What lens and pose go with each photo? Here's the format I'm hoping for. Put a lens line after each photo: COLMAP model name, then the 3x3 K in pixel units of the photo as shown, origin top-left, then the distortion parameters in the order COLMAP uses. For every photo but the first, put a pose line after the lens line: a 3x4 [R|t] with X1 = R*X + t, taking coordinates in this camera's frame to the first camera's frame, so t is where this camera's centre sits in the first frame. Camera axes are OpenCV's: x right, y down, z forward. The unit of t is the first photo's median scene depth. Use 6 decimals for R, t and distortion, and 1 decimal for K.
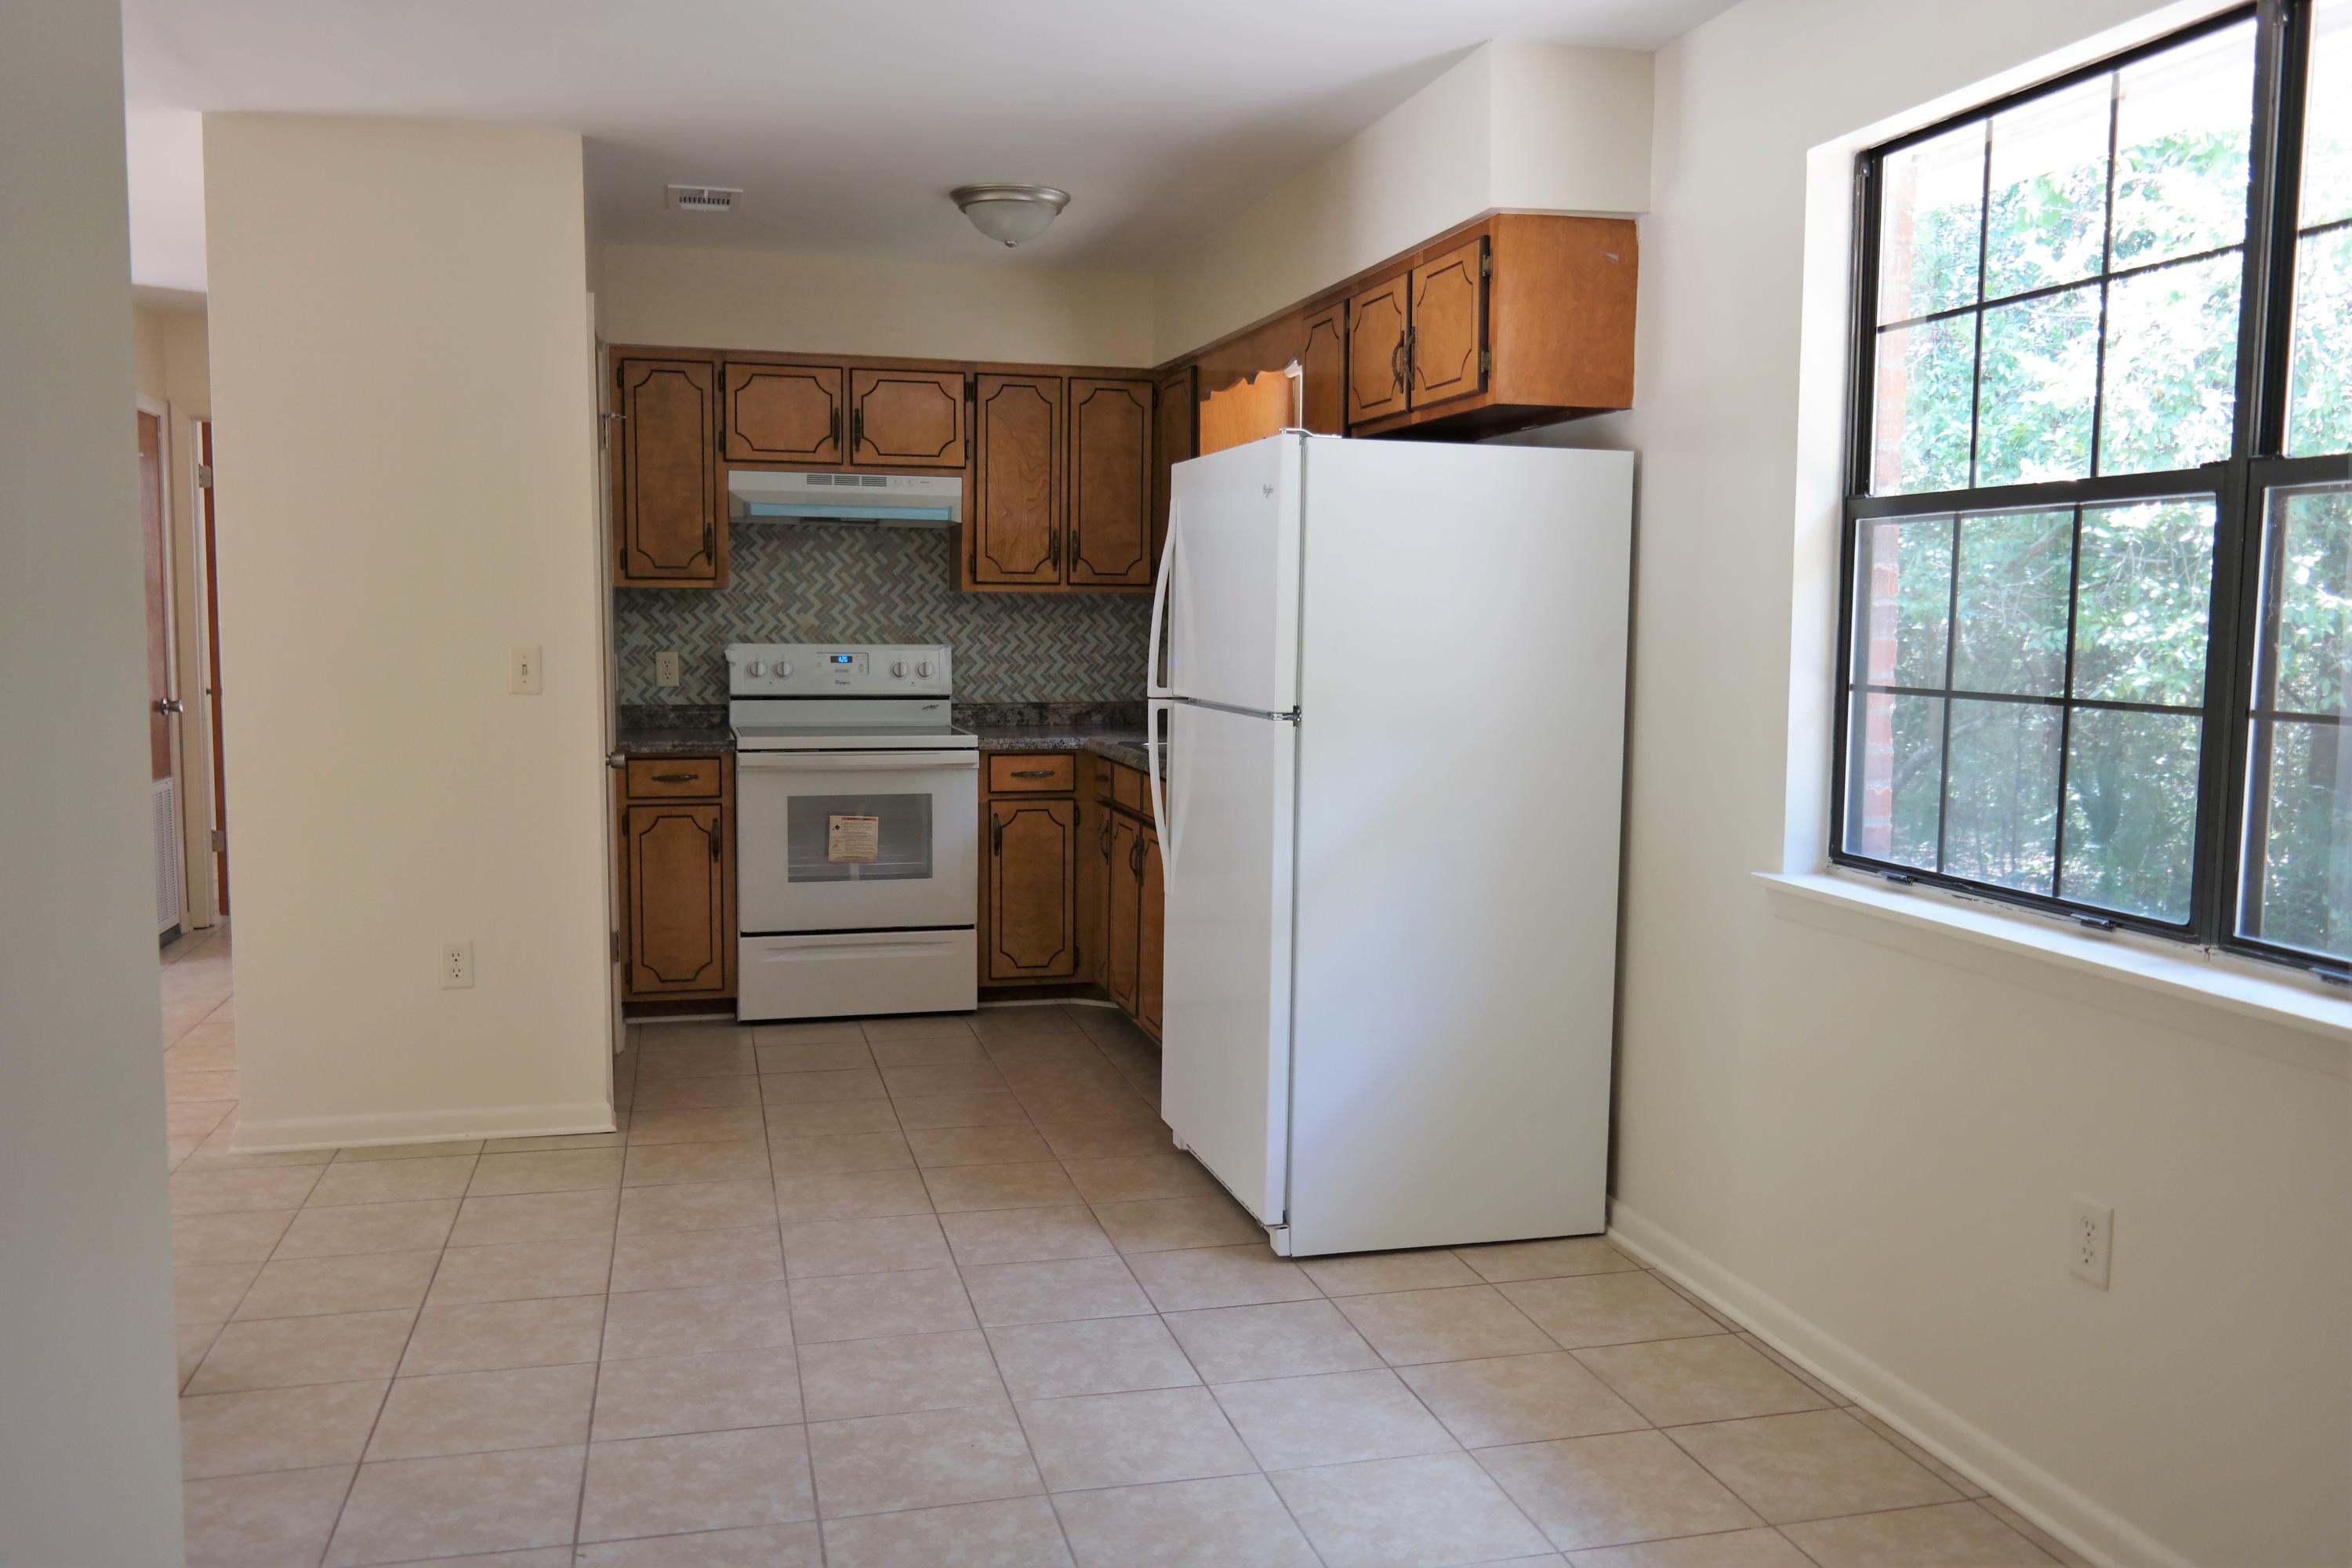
lens RADIAL K [[1866.3, 0, 1187.1], [0, 1866.3, 791.4], [0, 0, 1]] dist [-0.004559, -0.000588]
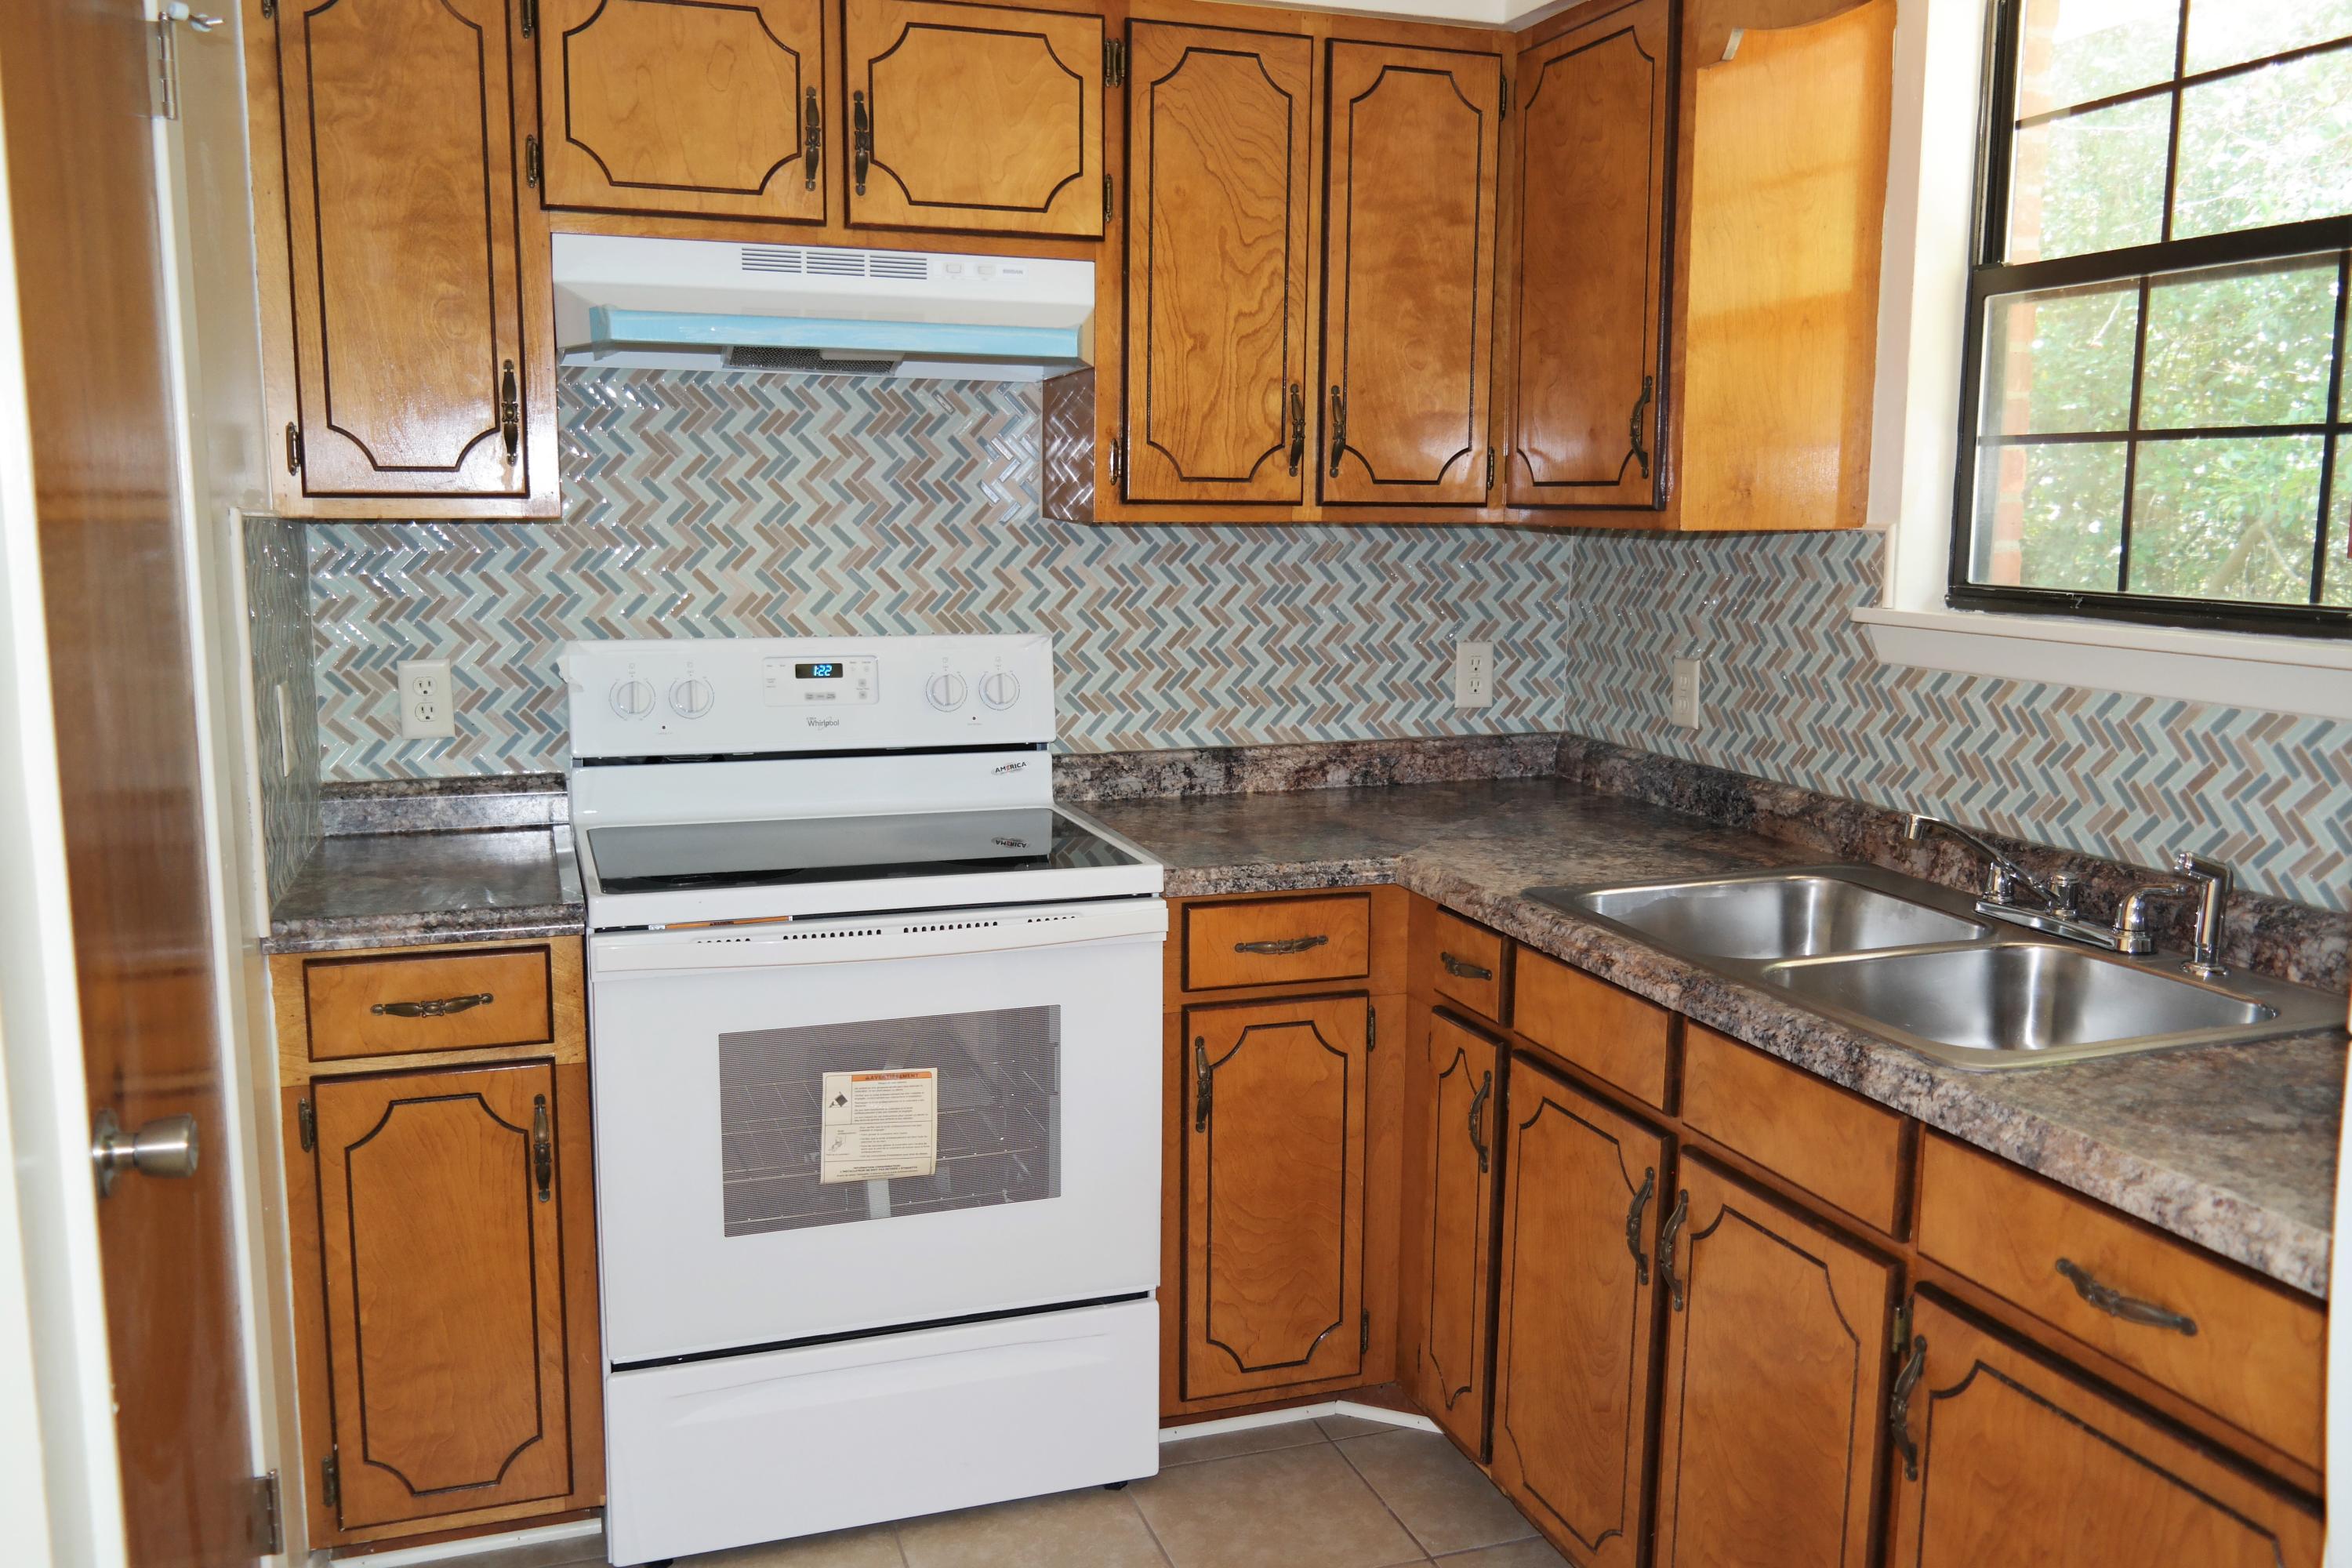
lens RADIAL K [[1866.3, 0, 1181.9], [0, 1866.3, 779.8], [0, 0, 1]] dist [-0.004559, -0.000588]
pose [[0.997812, -0.012119, 0.064990, -0.129158], [0.008834, 0.998680, 0.050591, -0.067696], [-0.065517, -0.049907, 0.996603, 0.548441]]
